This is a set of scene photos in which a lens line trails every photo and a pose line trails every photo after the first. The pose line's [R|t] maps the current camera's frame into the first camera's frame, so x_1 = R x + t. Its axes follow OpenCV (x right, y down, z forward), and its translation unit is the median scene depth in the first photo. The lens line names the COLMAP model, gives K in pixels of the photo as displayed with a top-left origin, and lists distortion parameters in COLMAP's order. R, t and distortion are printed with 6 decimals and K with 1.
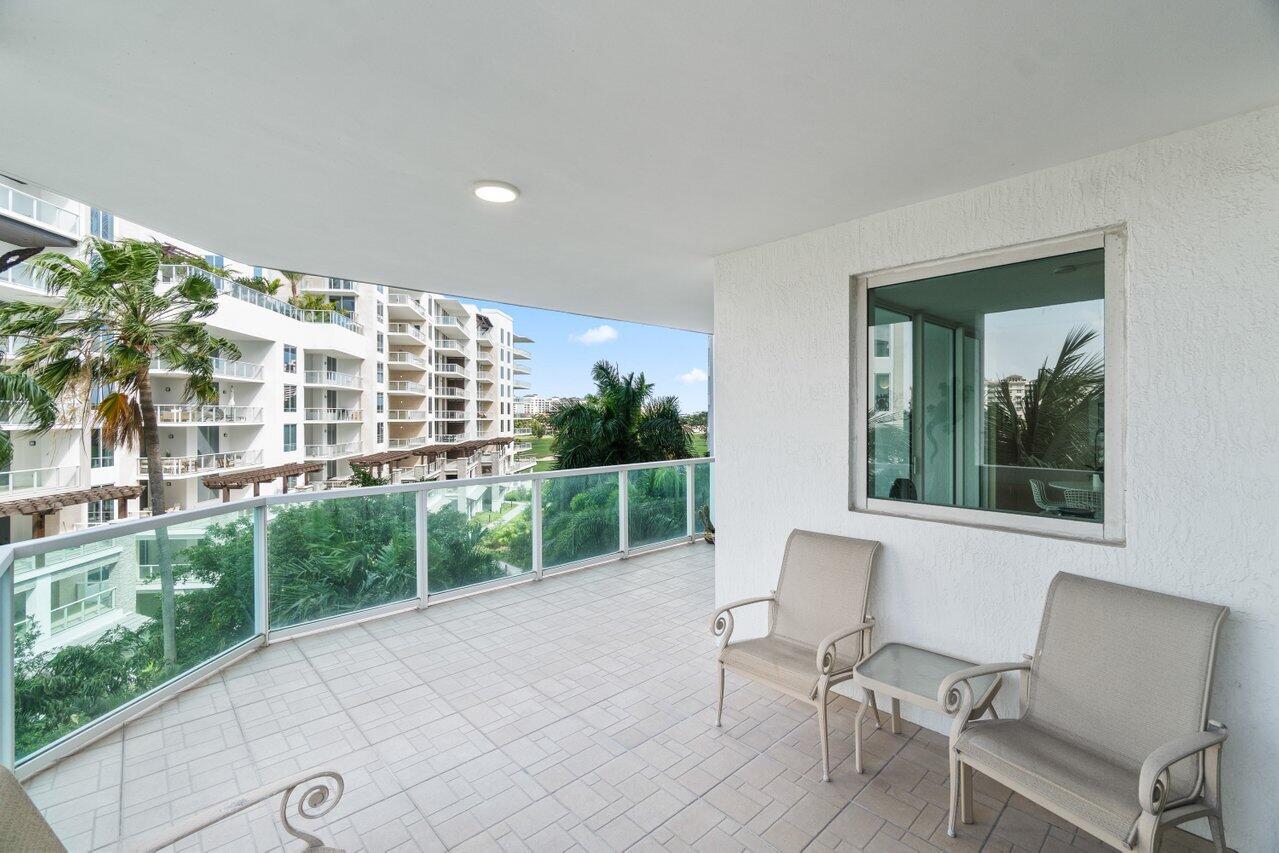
lens RADIAL K [[556.2, 0, 639.8], [0, 556.2, 416.3], [0, 0, 1]] dist [-0.004221, -0.000742]
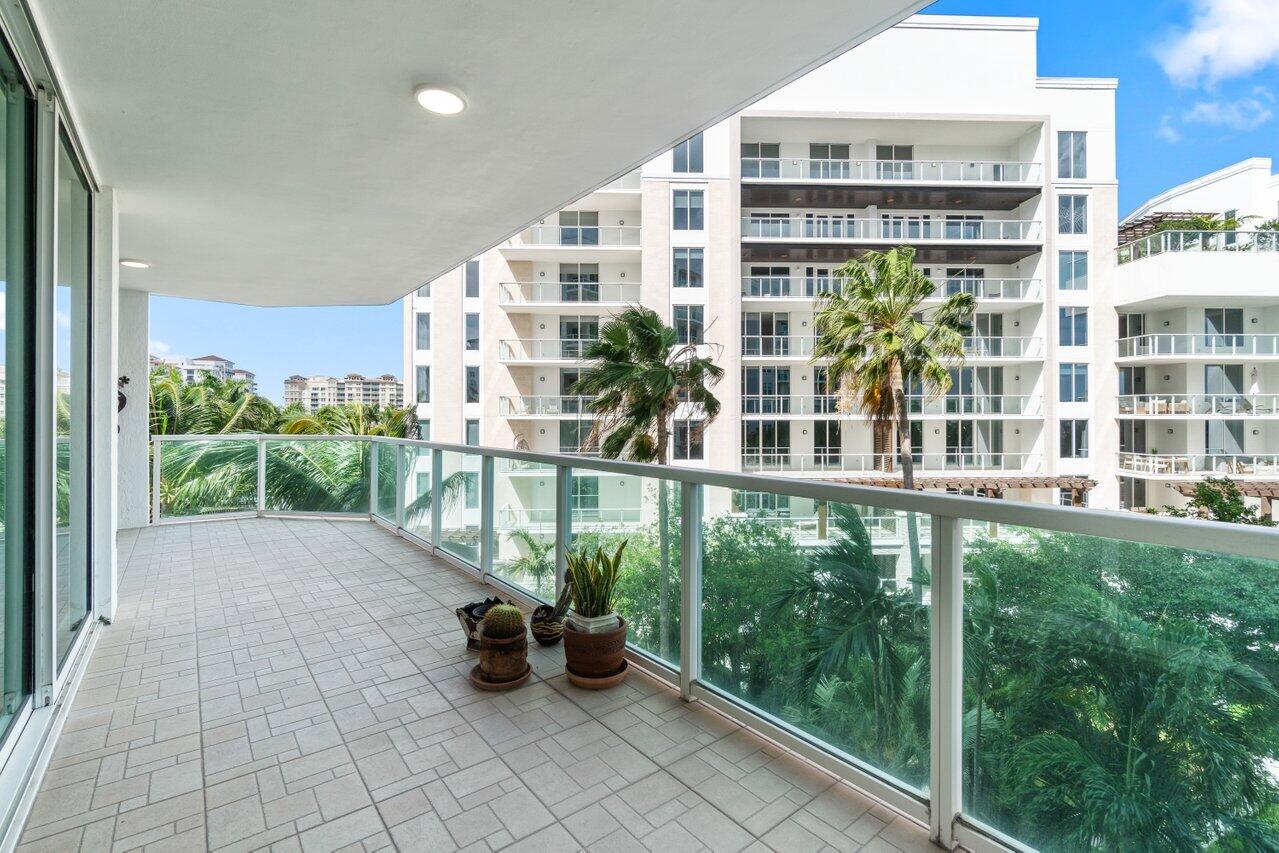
lens RADIAL K [[556.2, 0, 613.9], [0, 556.2, 416.9], [0, 0, 1]] dist [-0.004221, -0.000742]
pose [[-0.074708, -0.002870, -0.997201, 0.065200], [0.003335, 0.999990, -0.003127, 0.009513], [0.997200, -0.003559, -0.074698, 0.136755]]
